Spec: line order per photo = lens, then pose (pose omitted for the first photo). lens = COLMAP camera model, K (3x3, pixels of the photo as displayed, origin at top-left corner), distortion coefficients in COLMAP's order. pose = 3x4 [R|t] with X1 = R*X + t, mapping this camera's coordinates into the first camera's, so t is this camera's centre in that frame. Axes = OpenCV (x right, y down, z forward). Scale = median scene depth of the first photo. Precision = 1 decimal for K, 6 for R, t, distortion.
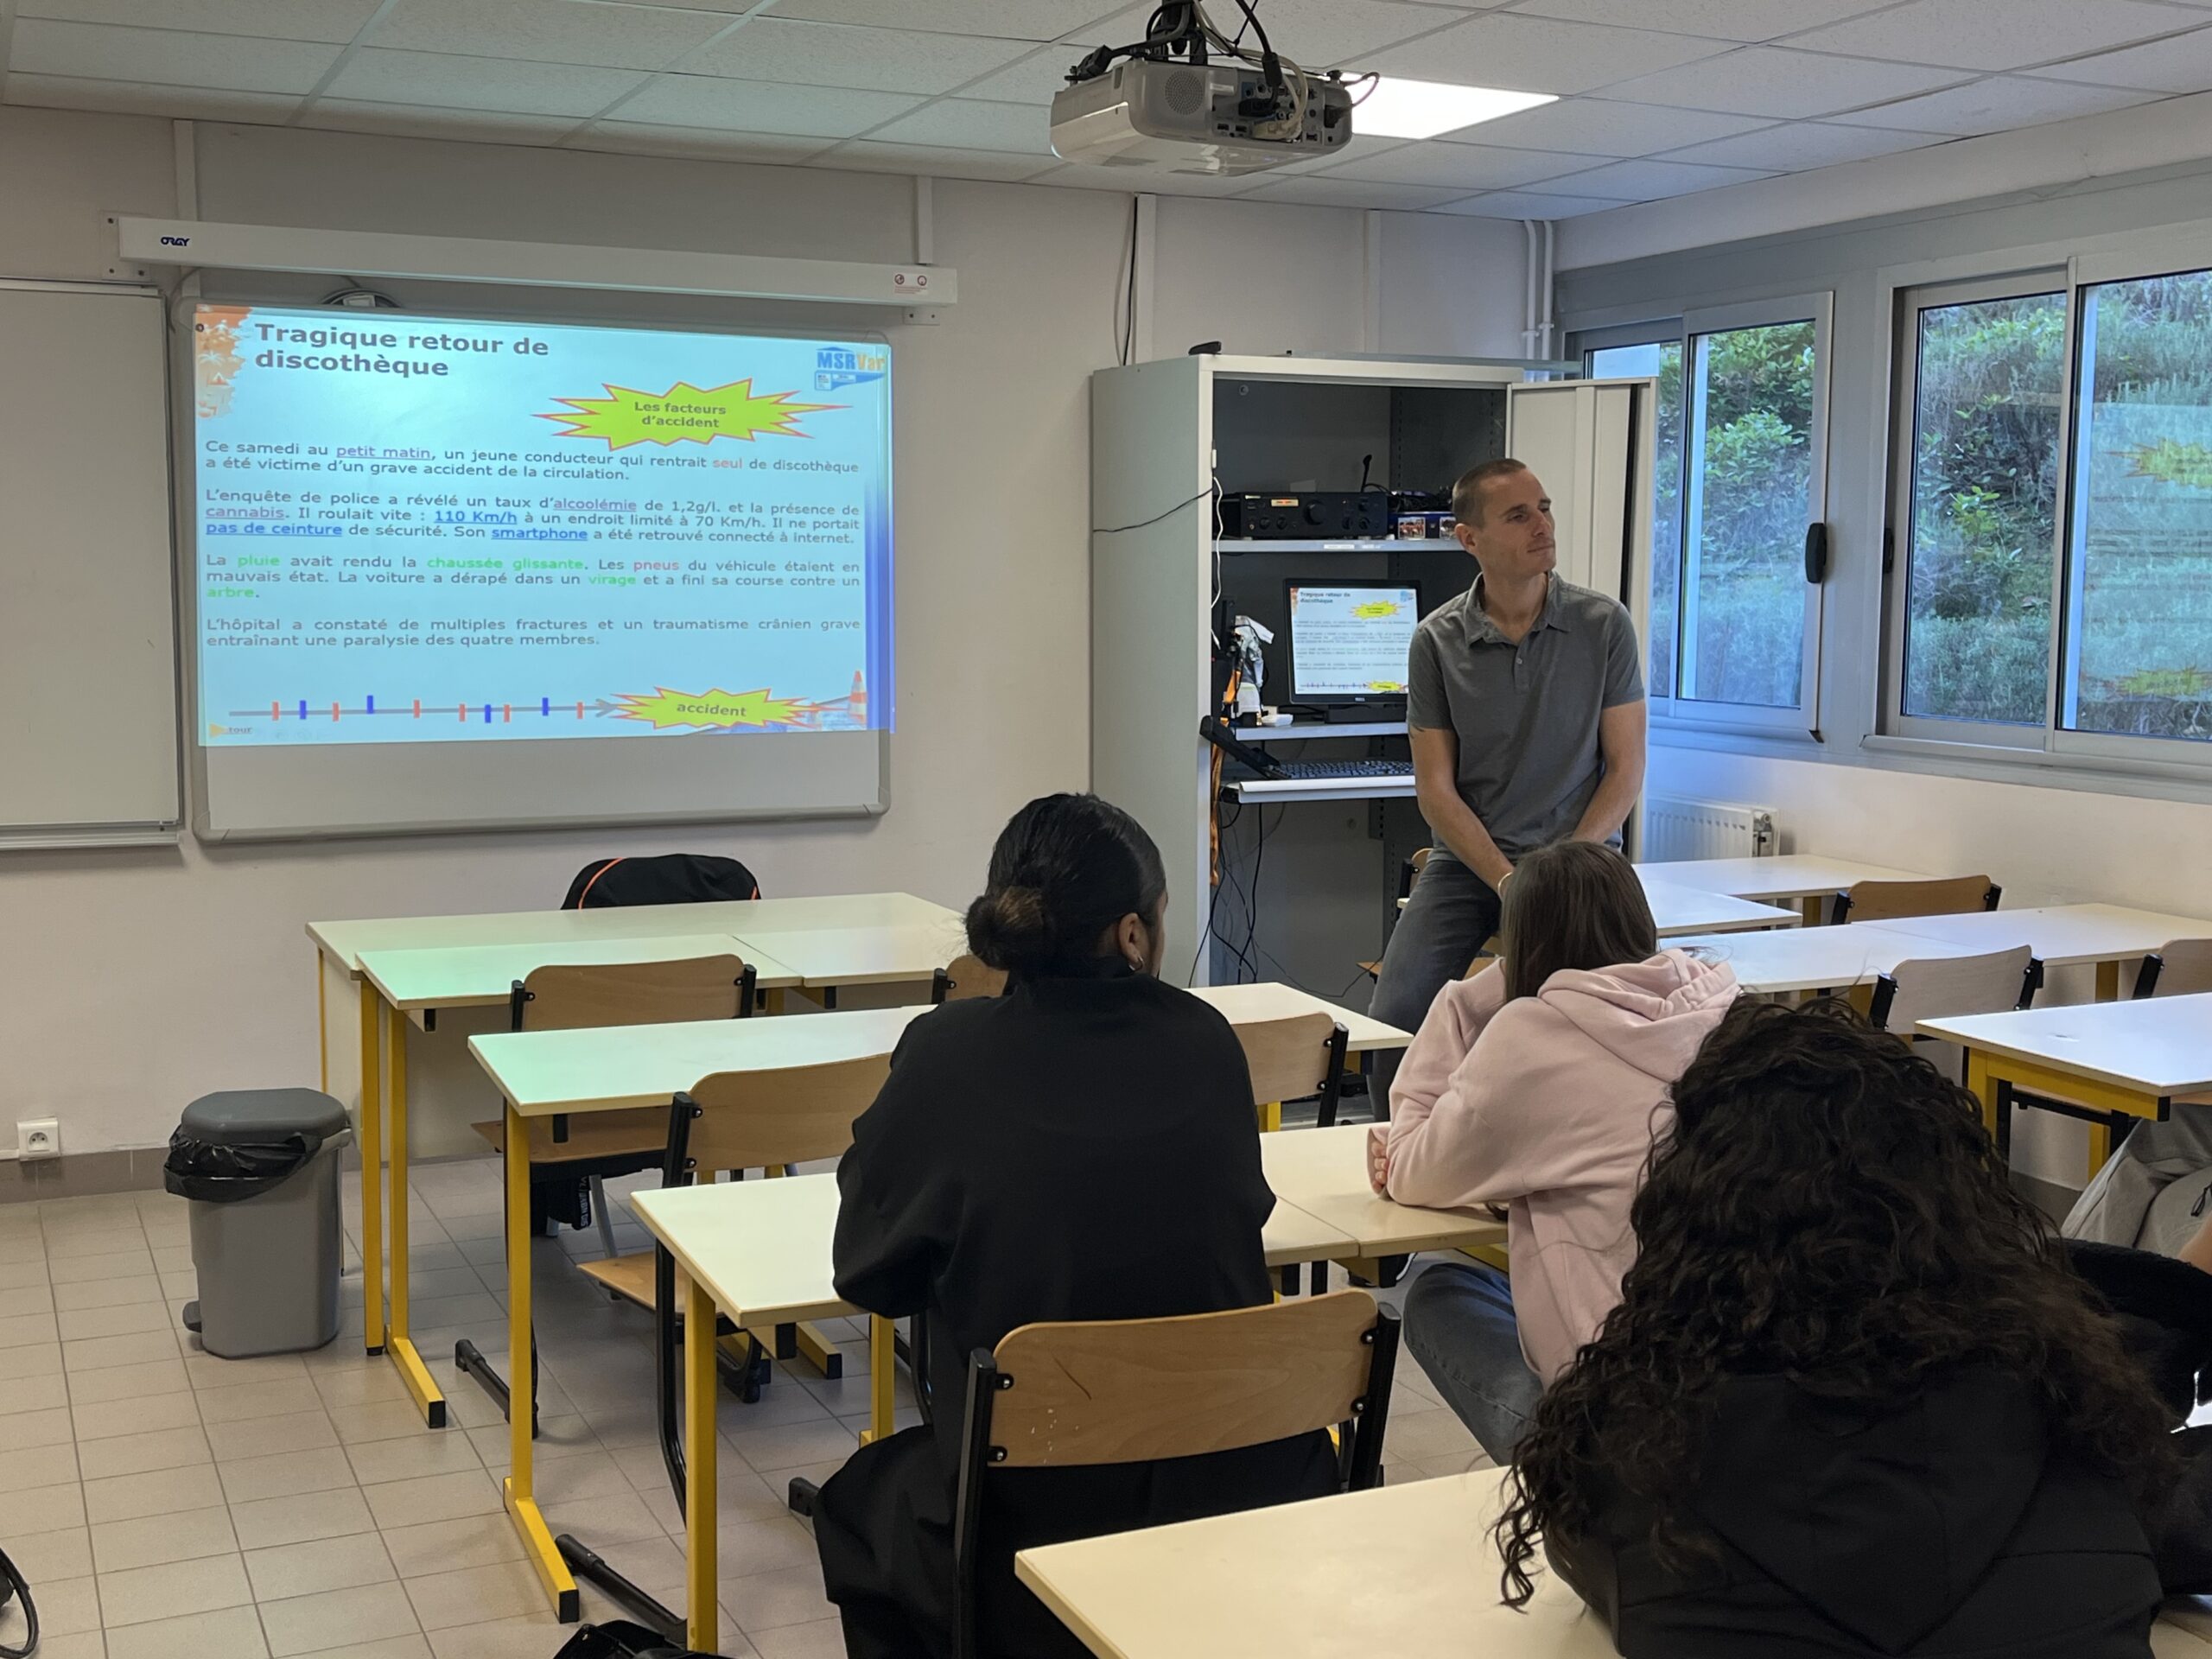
lens RADIAL K [[2506.6, 0, 1121.1], [0, 2506.6, 825.7], [0, 0, 1]] dist [0.059428, -0.064093]
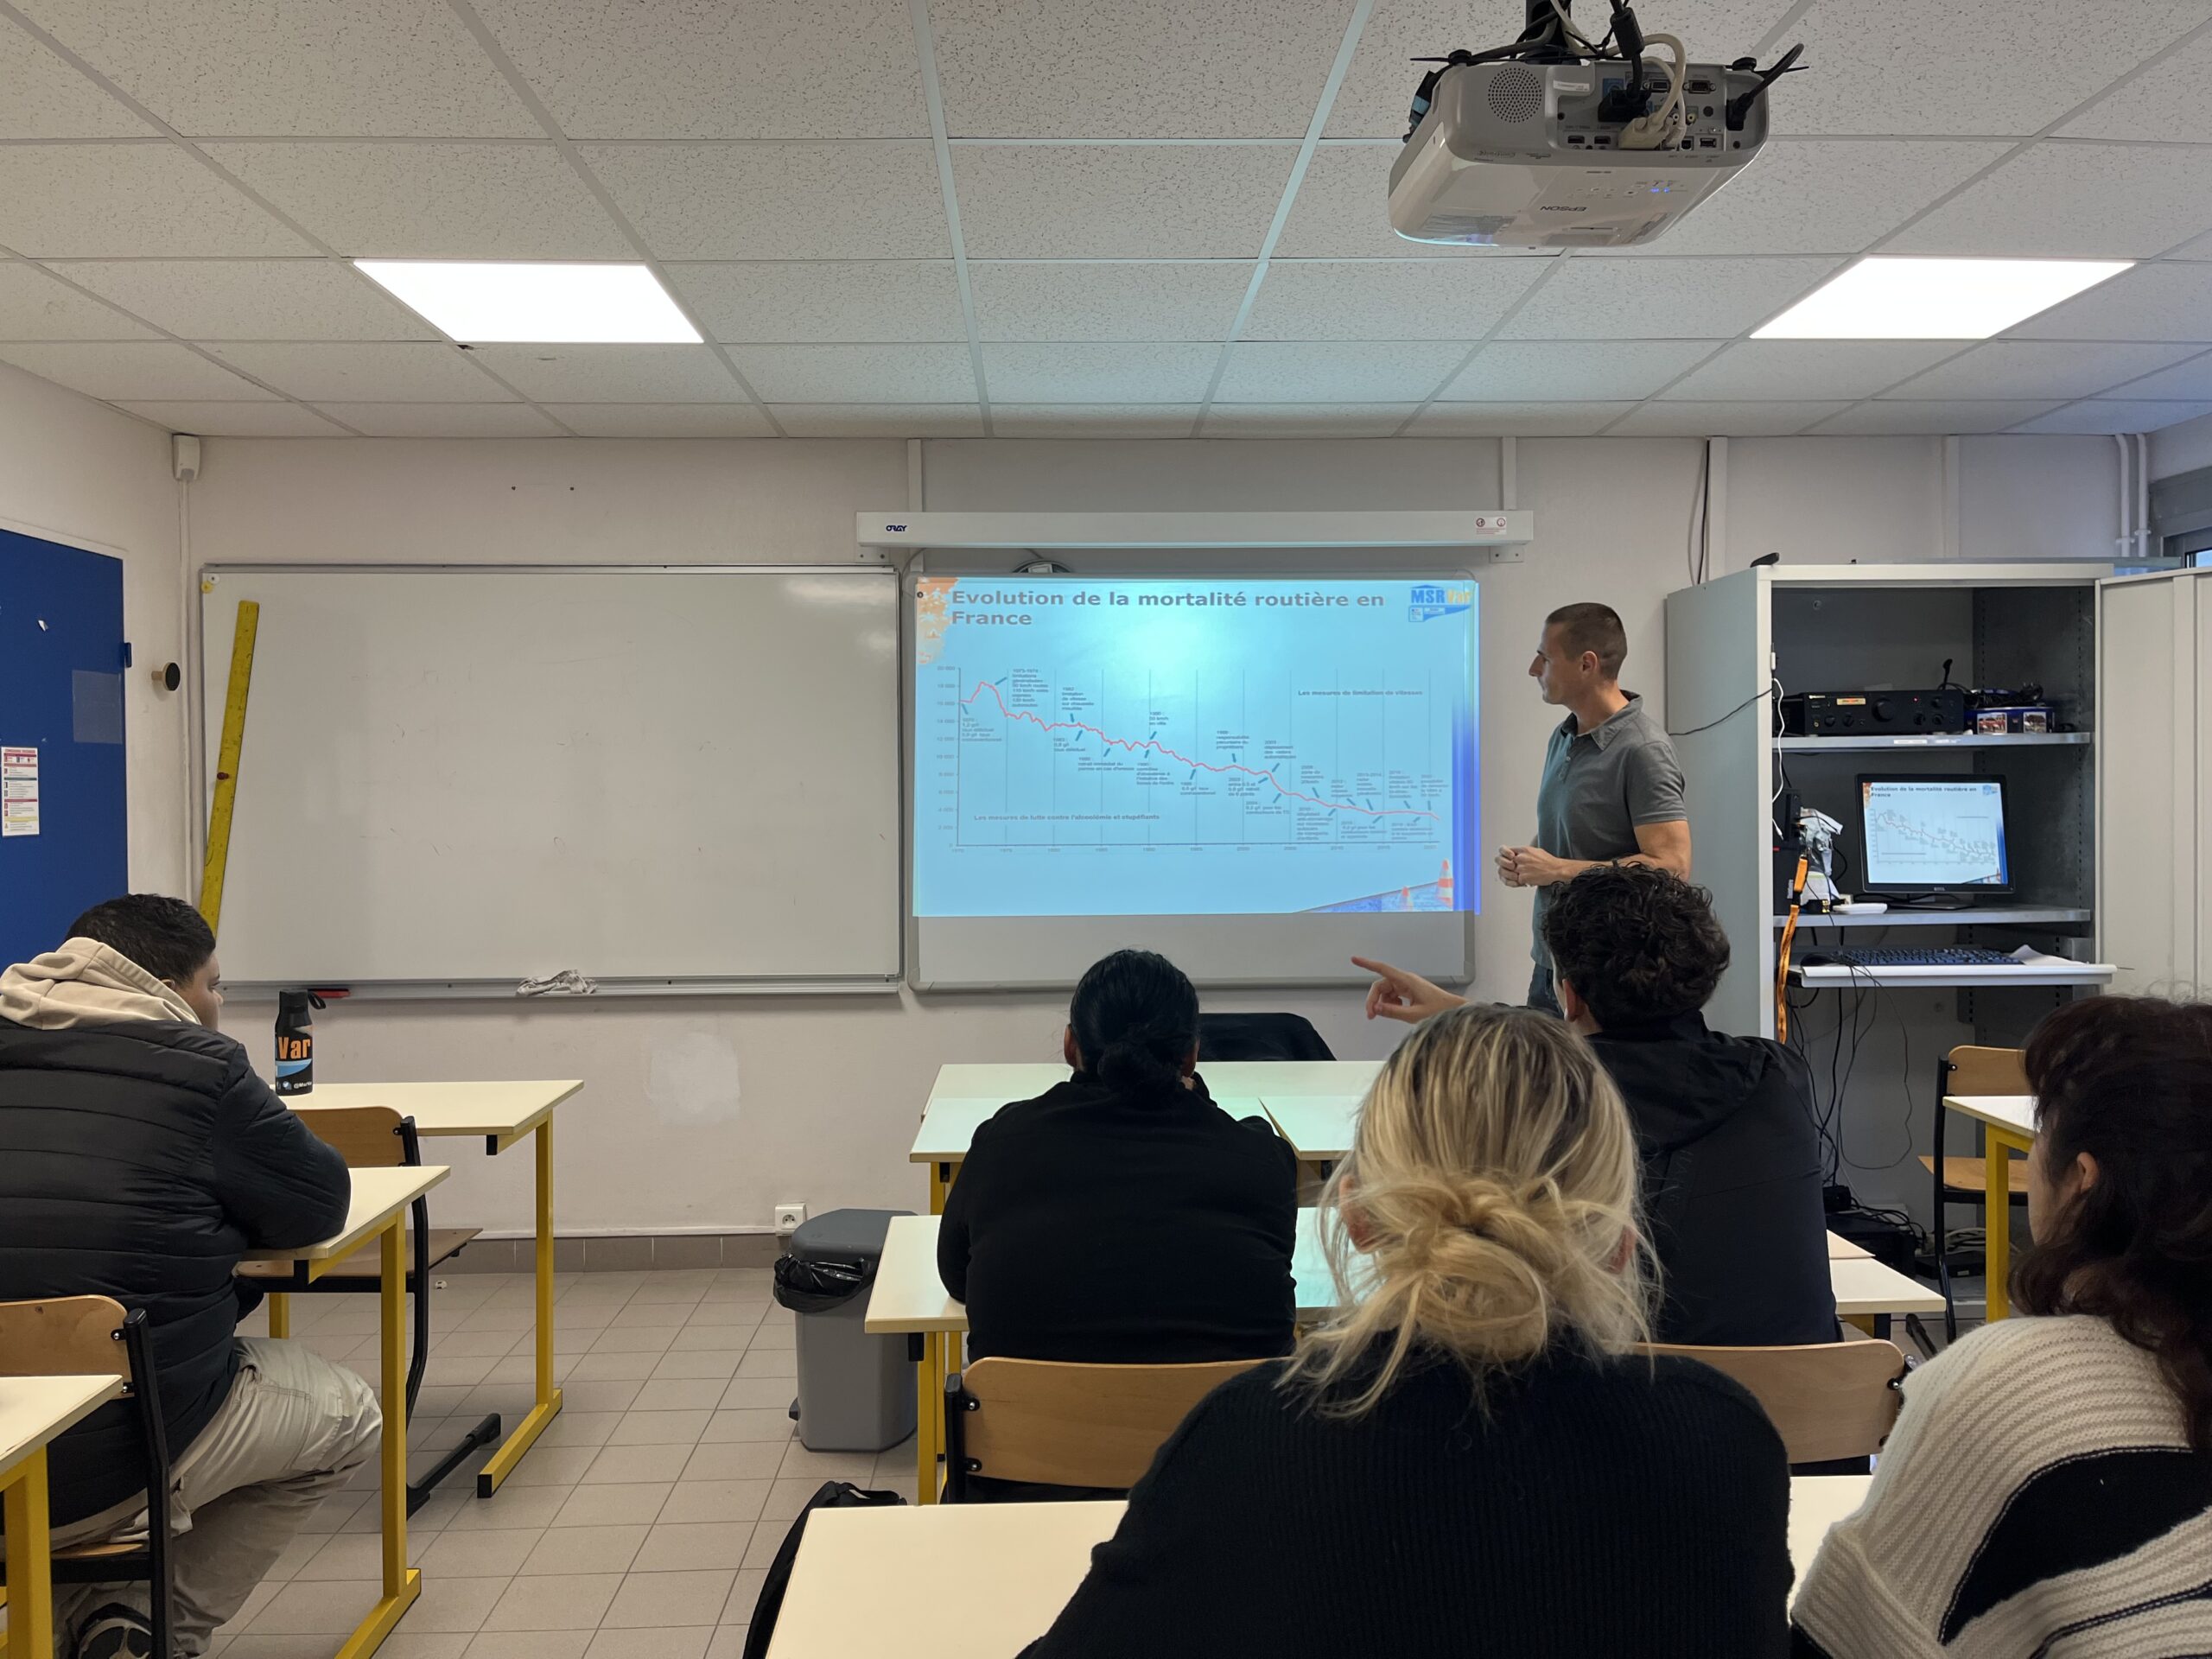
lens RADIAL K [[1670.9, 0, 1109.2], [0, 1670.9, 821.3], [0, 0, 1]] dist [0.084037, -0.114422]
pose [[0.922190, -0.007349, -0.386667, 0.053273], [-0.027947, 0.995939, -0.085580, -0.009198], [0.385726, 0.089727, 0.918240, 0.237496]]
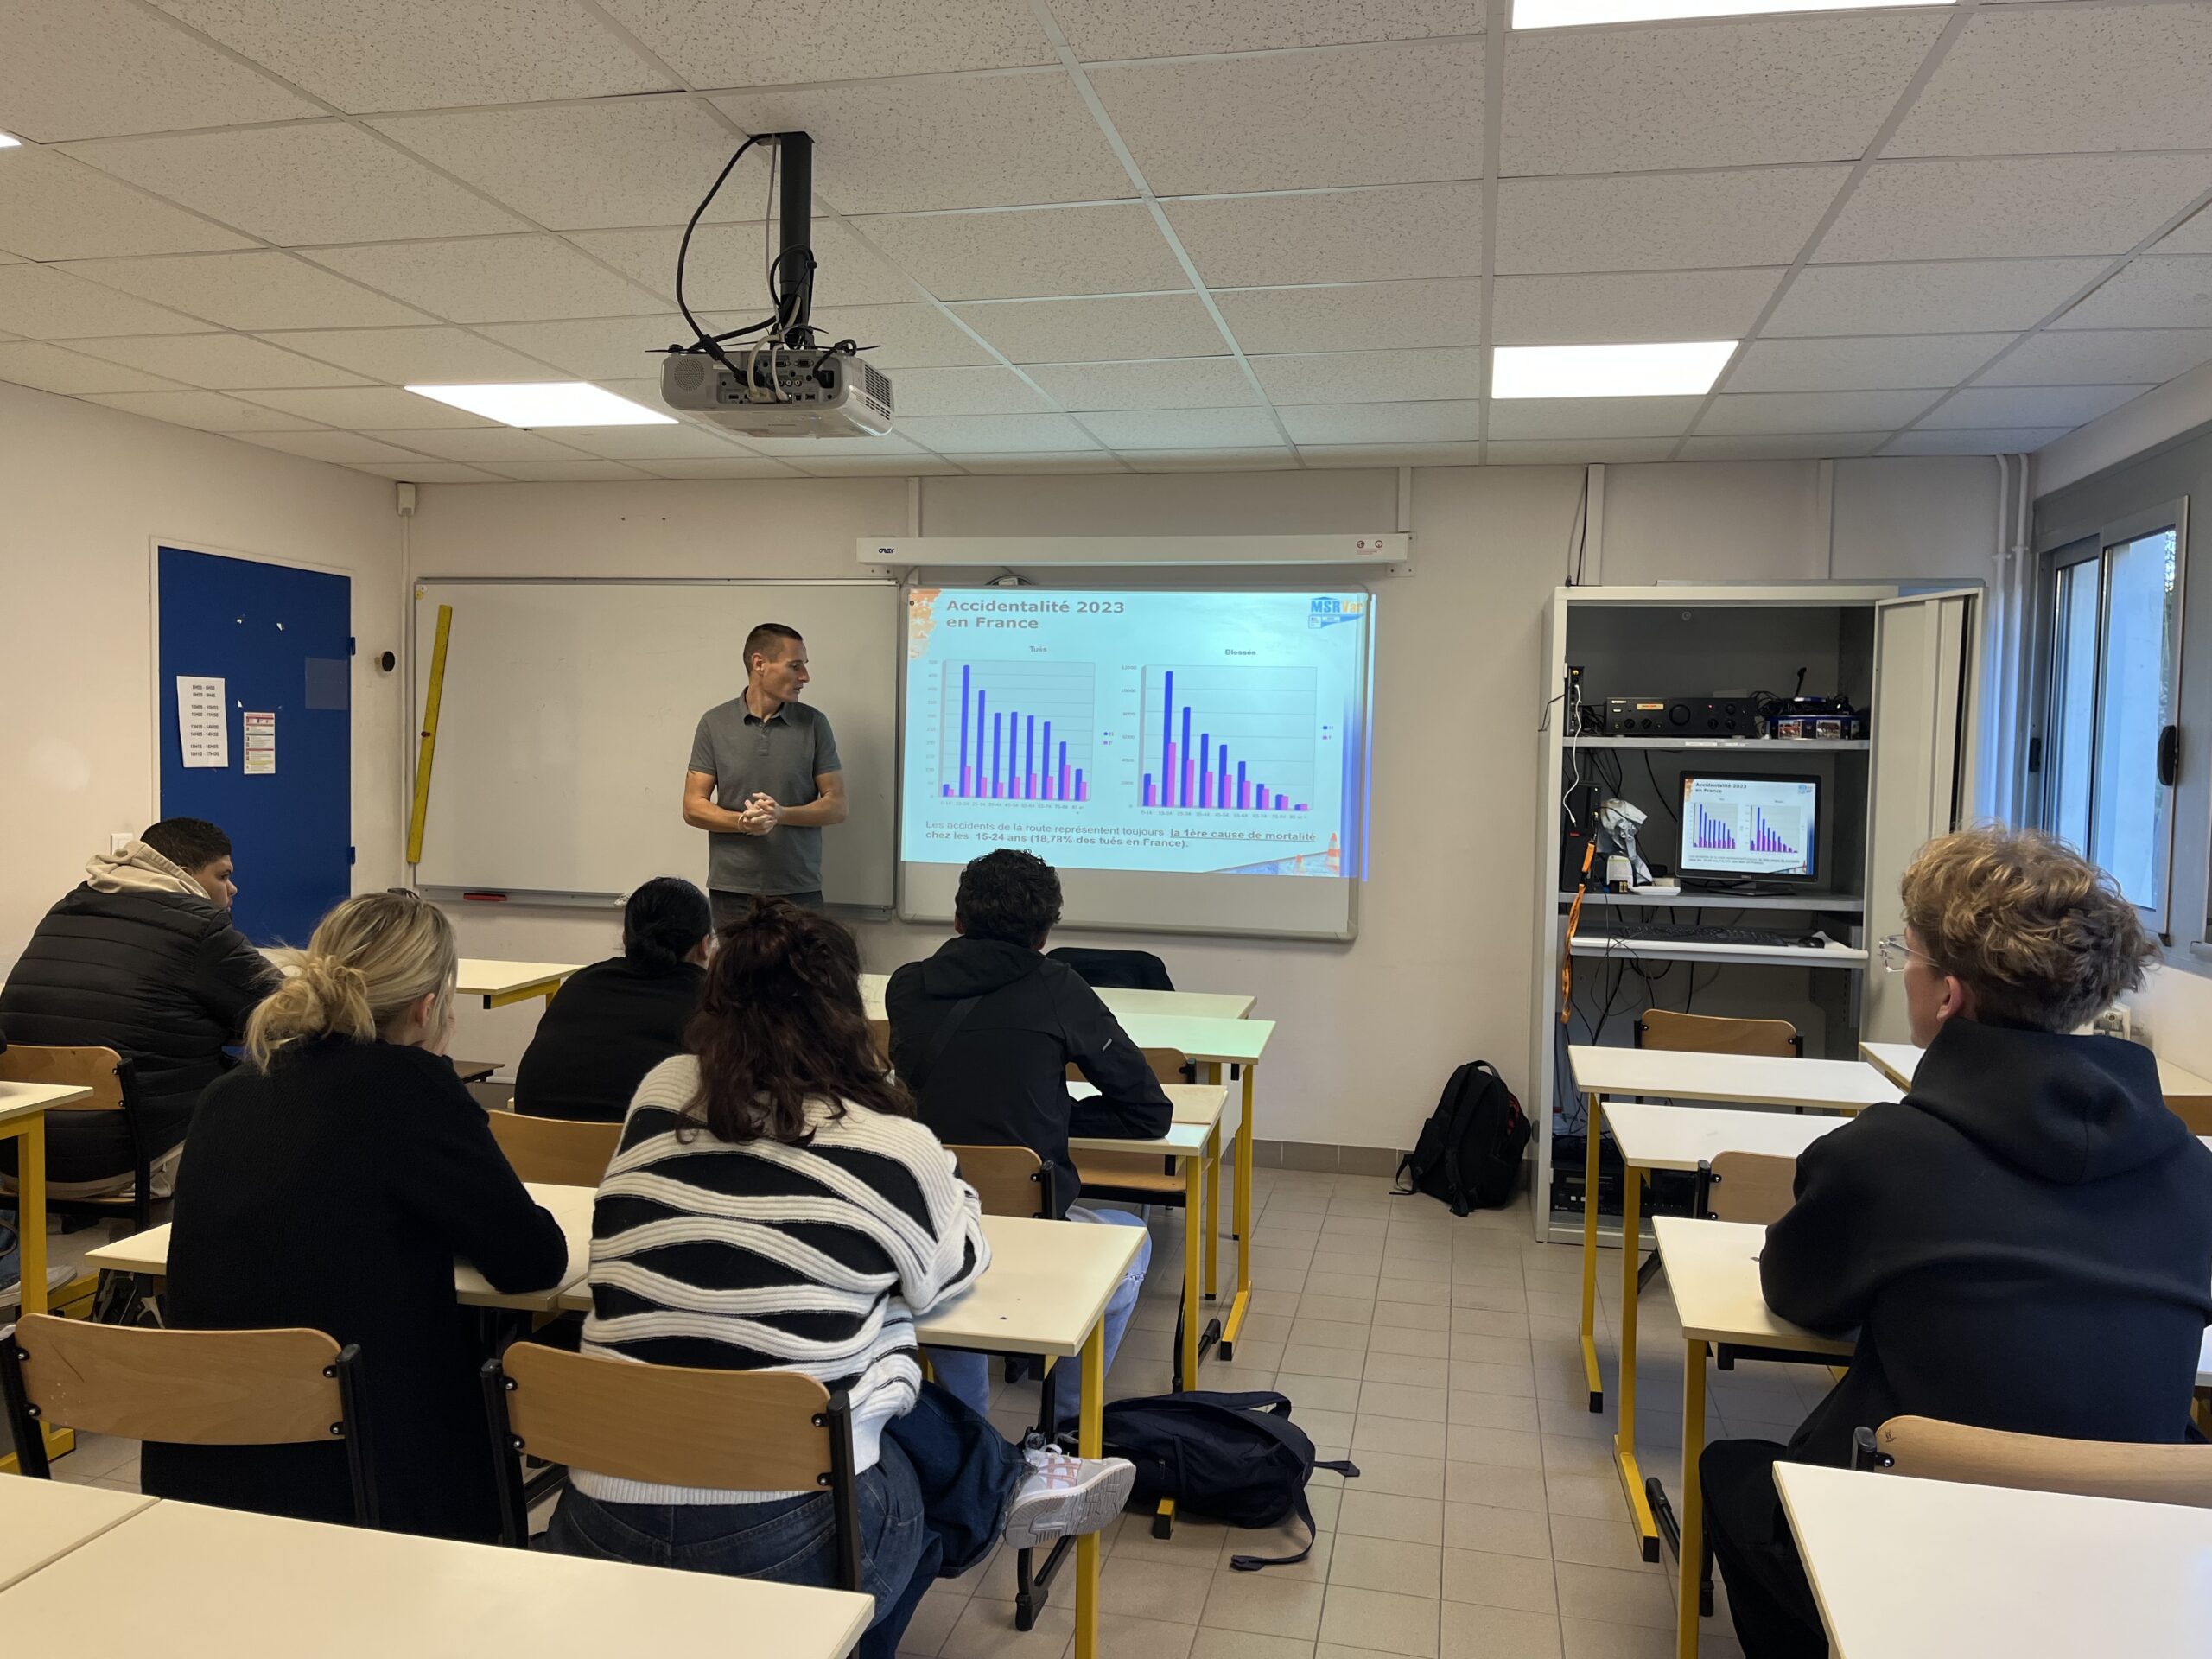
lens RADIAL K [[1653.3, 0, 1072.4], [0, 1653.3, 816.8], [0, 0, 1]] dist [0.080037, -0.105980]
pose [[0.790993, 0.034731, -0.610838, 0.342148], [-0.081922, 0.995409, -0.049486, -0.015380], [0.606316, 0.089184, 0.790207, 0.218289]]
